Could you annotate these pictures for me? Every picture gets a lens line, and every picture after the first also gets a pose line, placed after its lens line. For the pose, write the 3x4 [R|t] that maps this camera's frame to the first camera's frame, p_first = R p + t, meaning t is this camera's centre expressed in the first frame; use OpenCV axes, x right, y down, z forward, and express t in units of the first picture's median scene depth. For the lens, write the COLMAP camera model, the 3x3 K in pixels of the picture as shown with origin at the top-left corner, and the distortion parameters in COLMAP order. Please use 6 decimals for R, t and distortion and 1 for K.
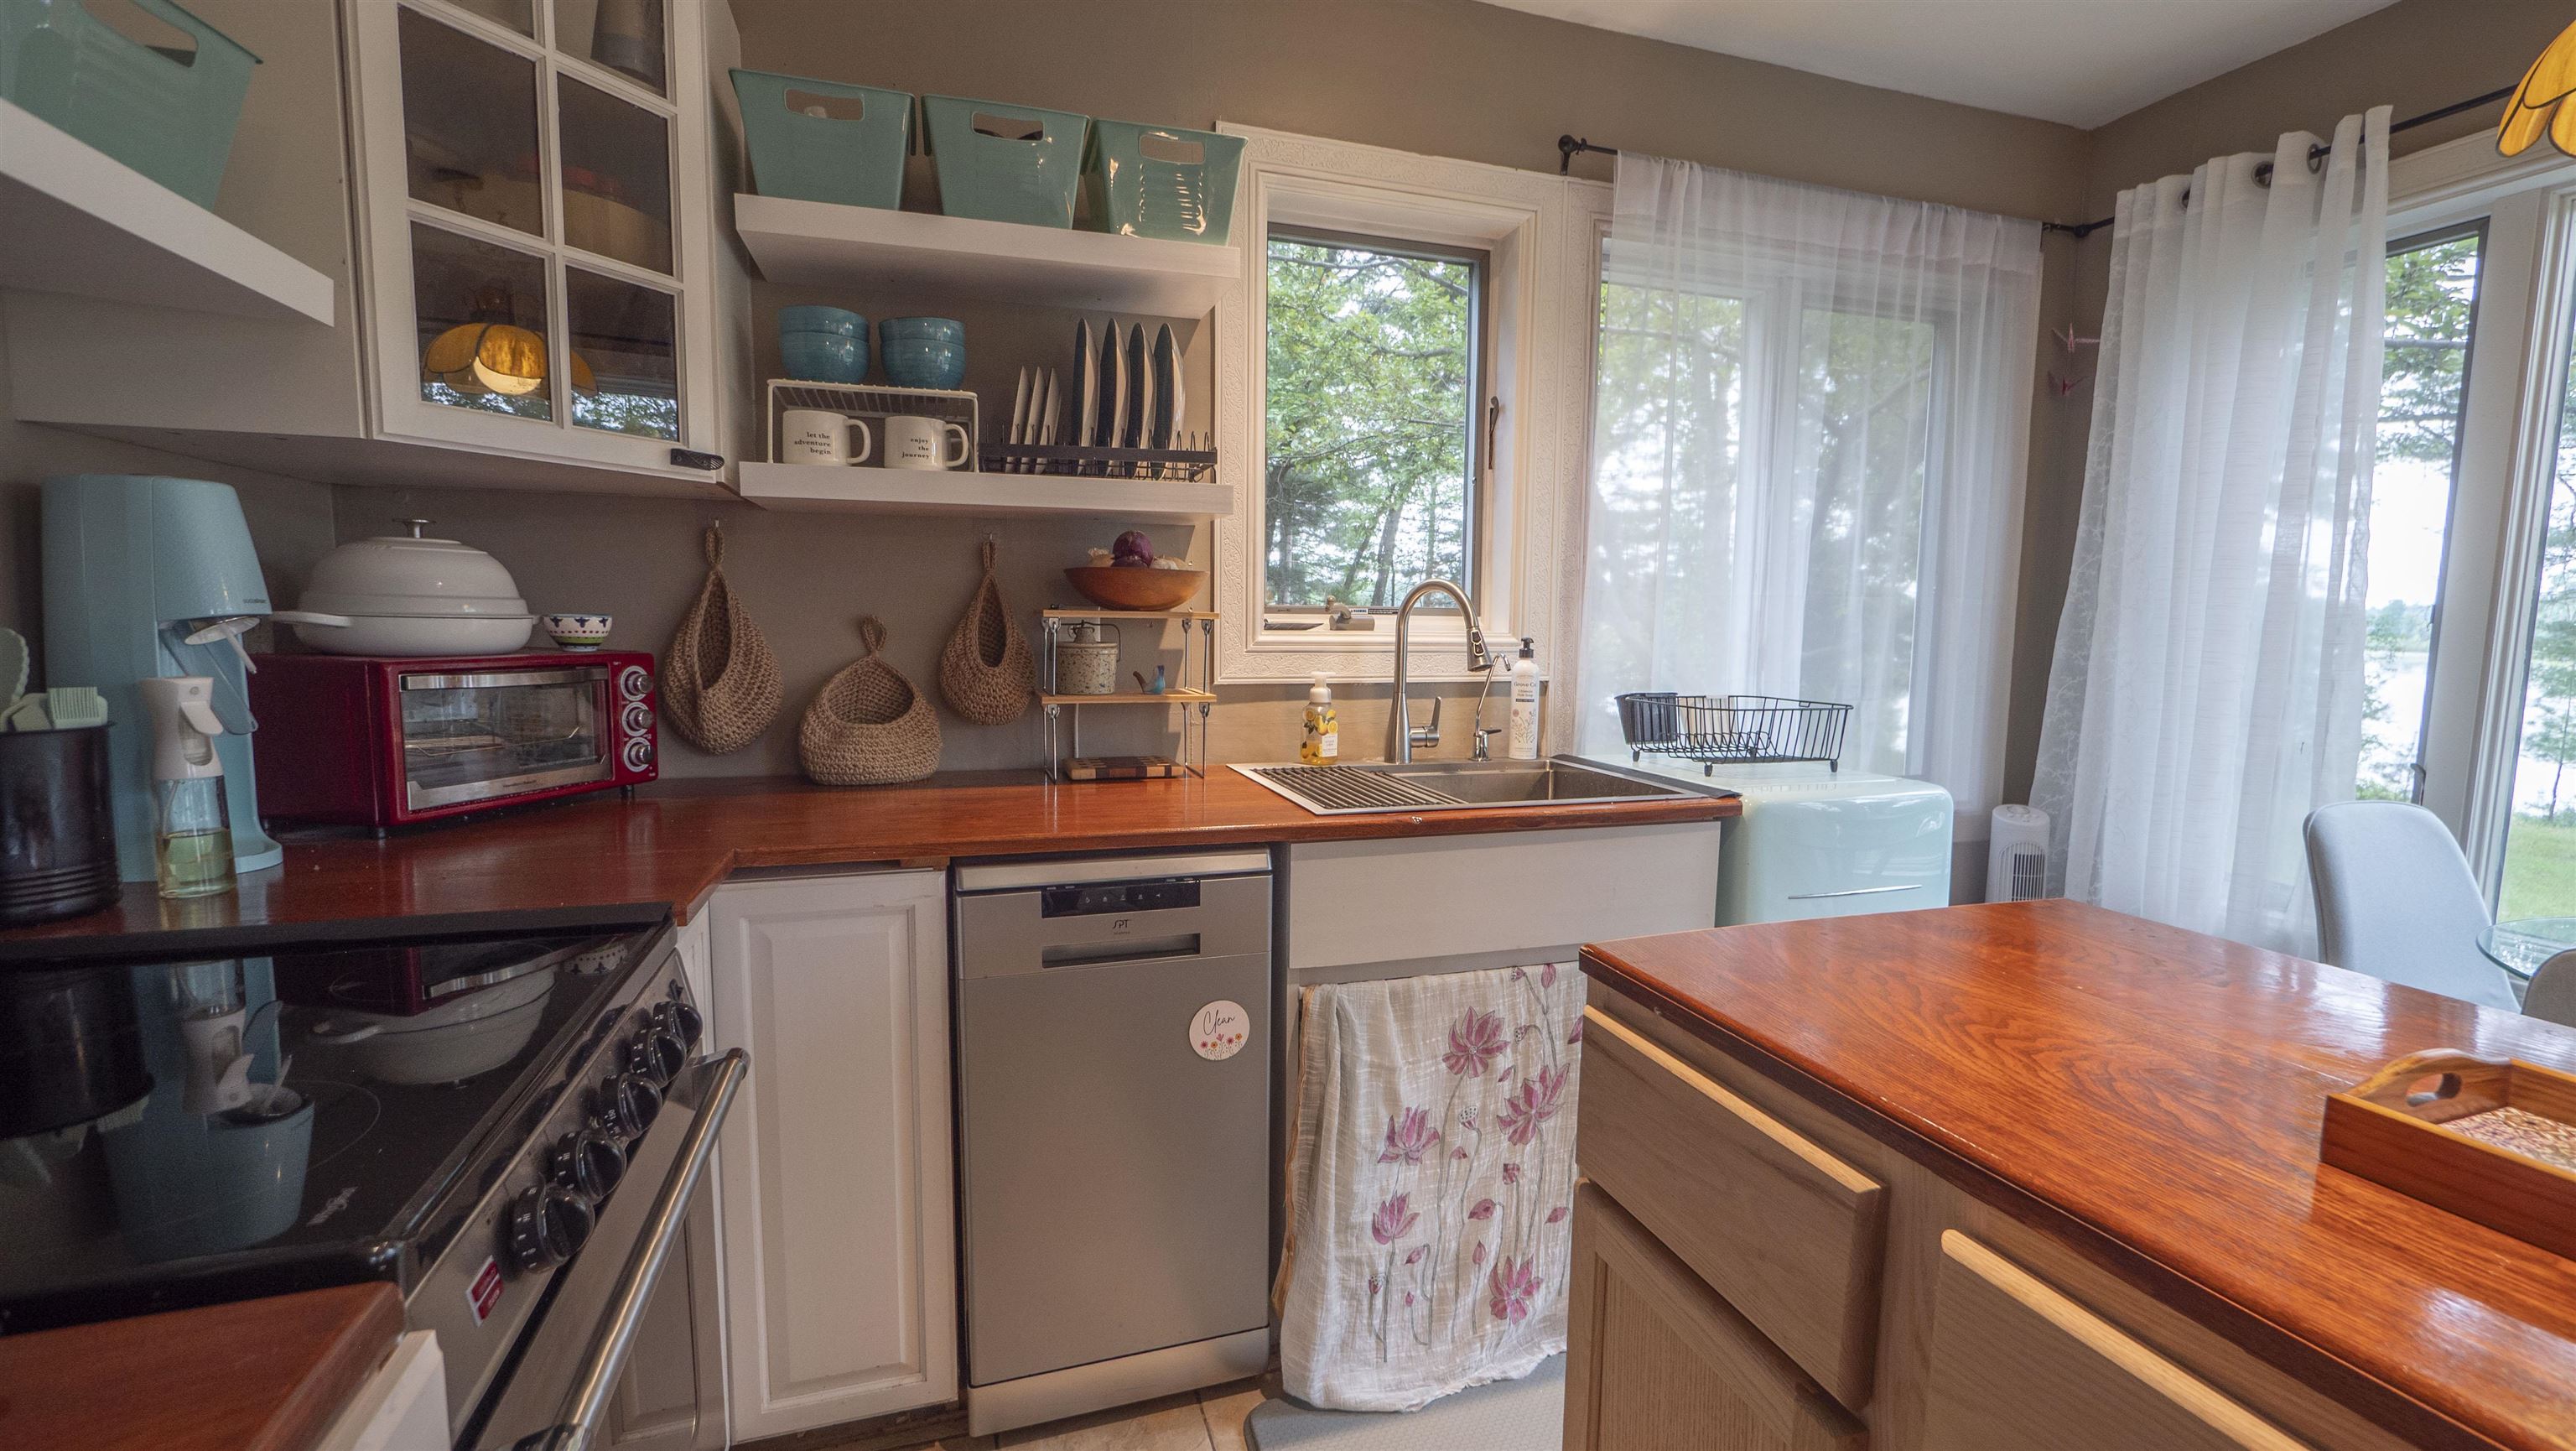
lens RADIAL K [[1094.0, 0, 1303.1], [0, 1094.0, 731.3], [0, 0, 1]] dist [-0.001128, -0.000151]
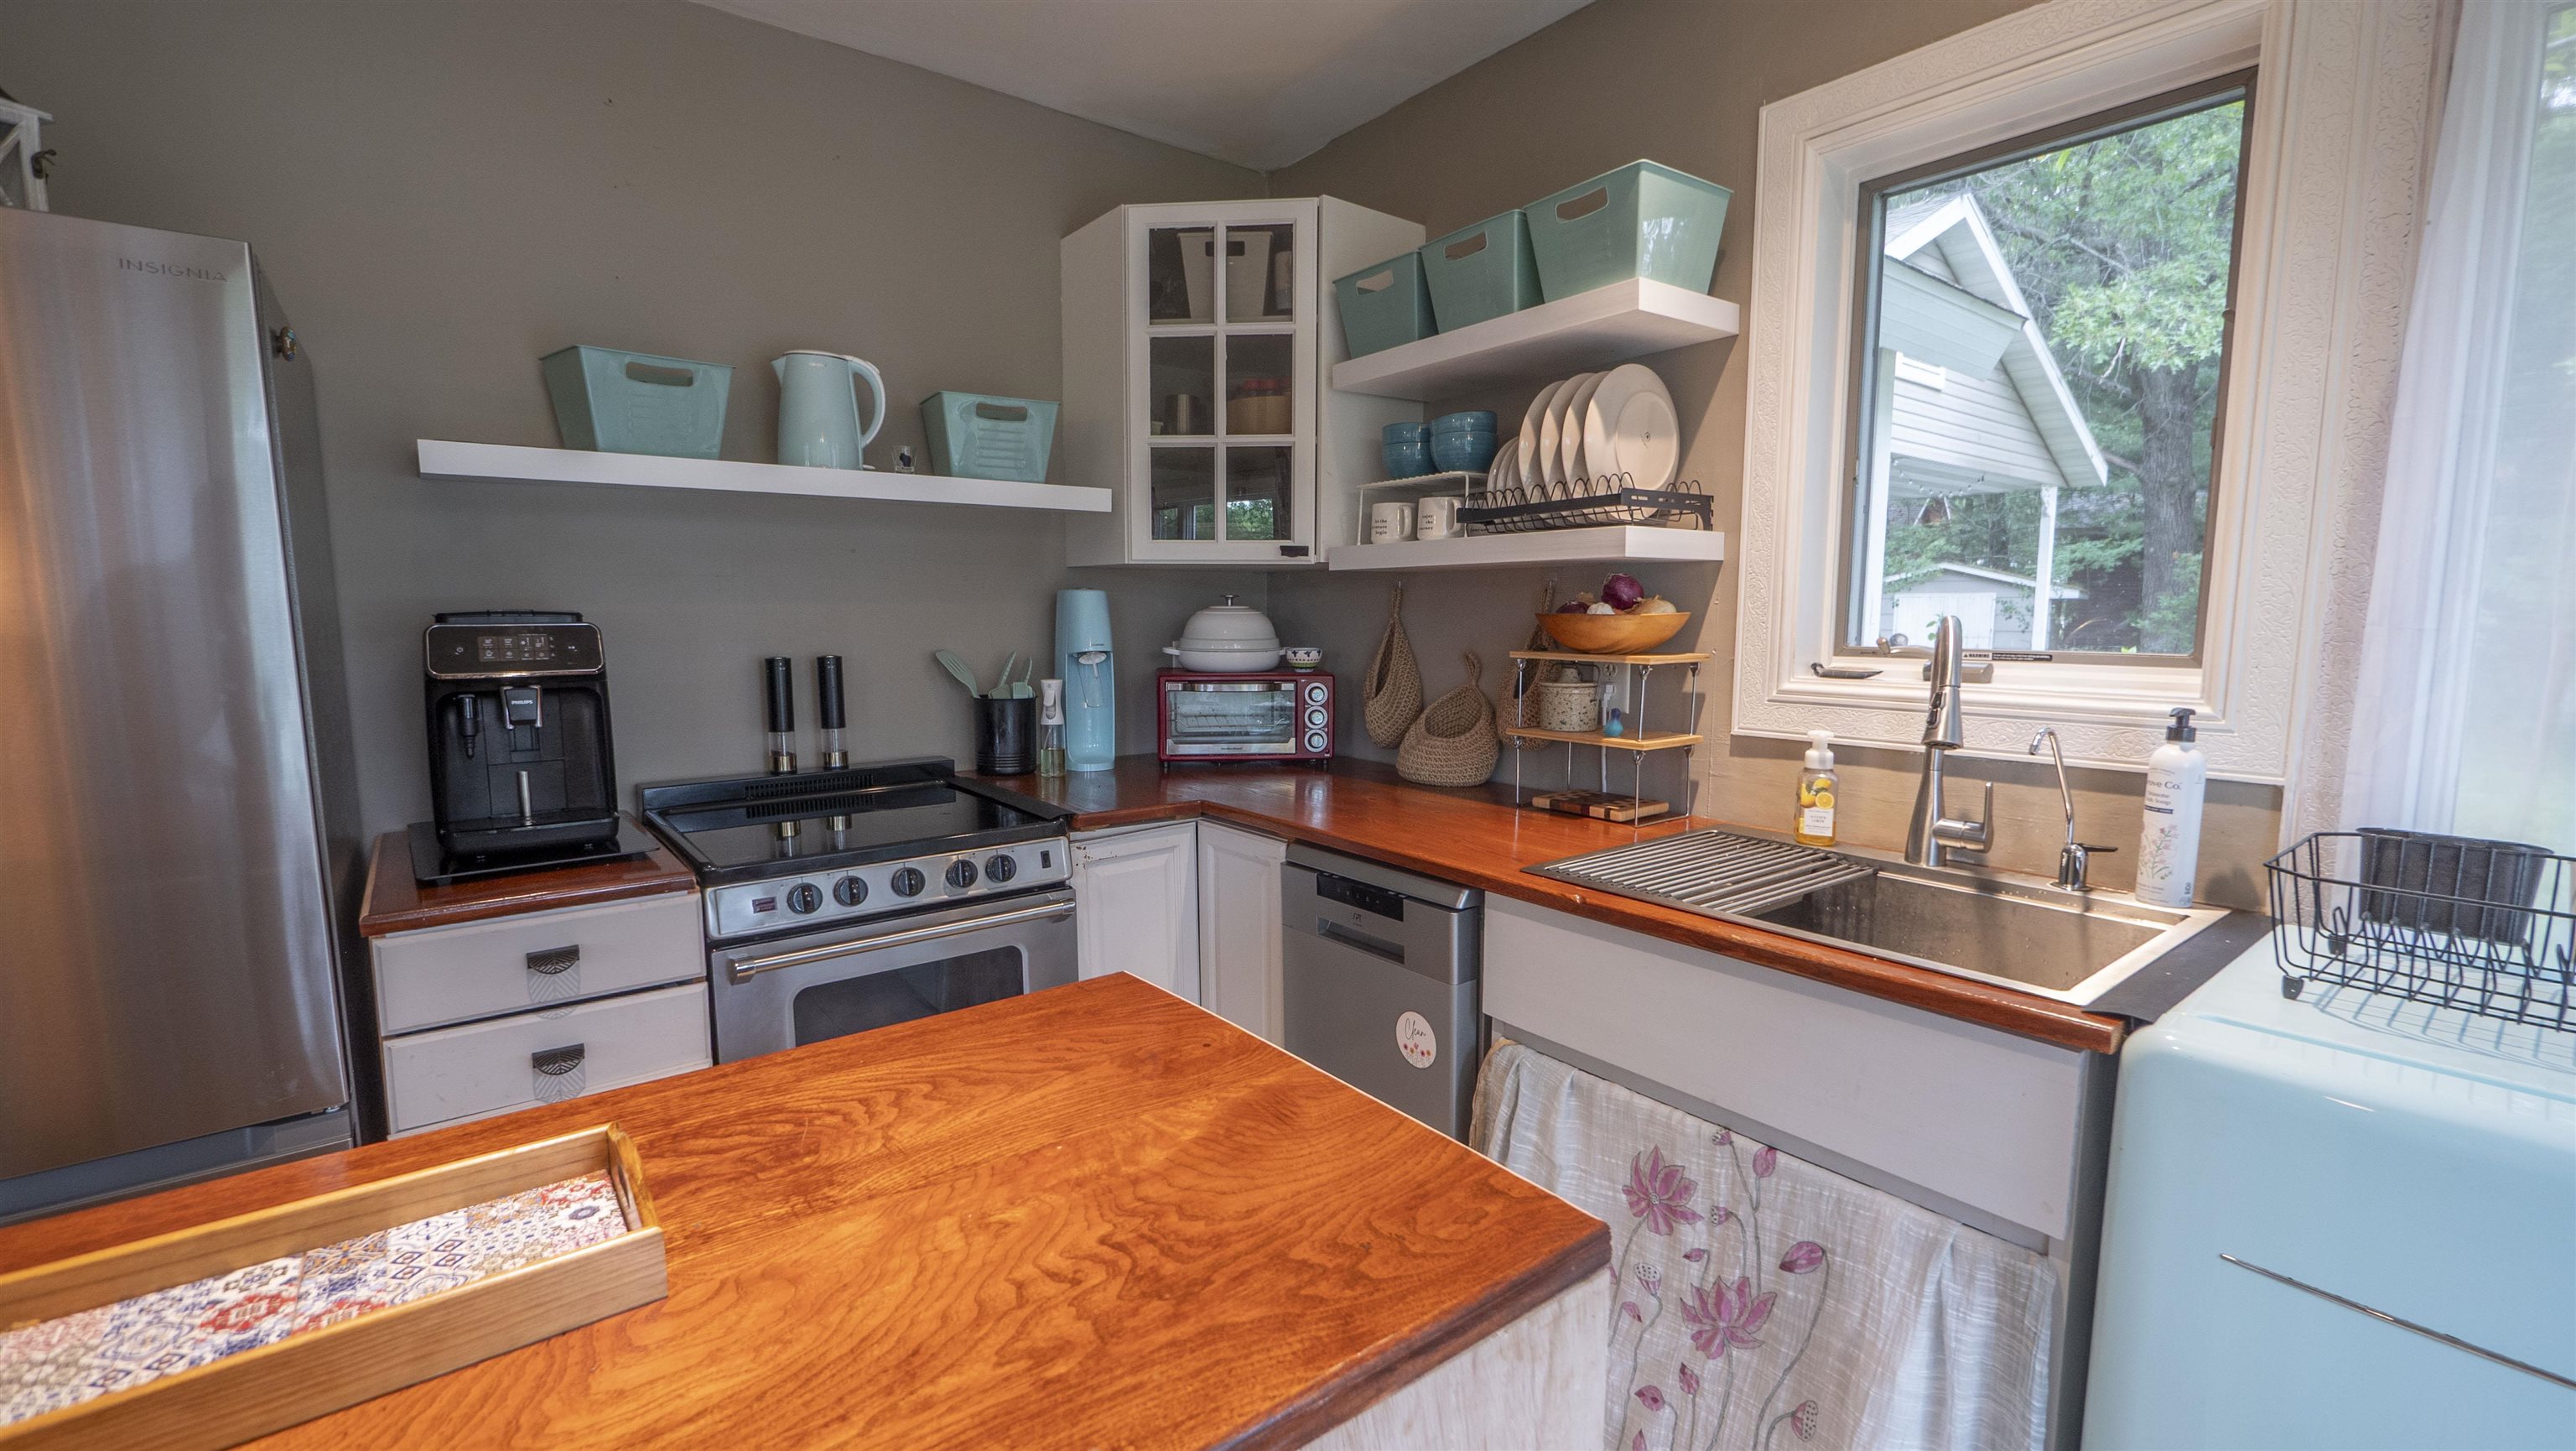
lens RADIAL K [[1091.4, 0, 1302.6], [0, 1091.4, 733.5], [0, 0, 1]] dist [-0.002552, -0.000137]
pose [[0.341021, 0.094088, -0.935335, 0.623535], [-0.095542, 0.993295, 0.065084, -0.066048], [0.935188, 0.067169, 0.347724, 0.345059]]
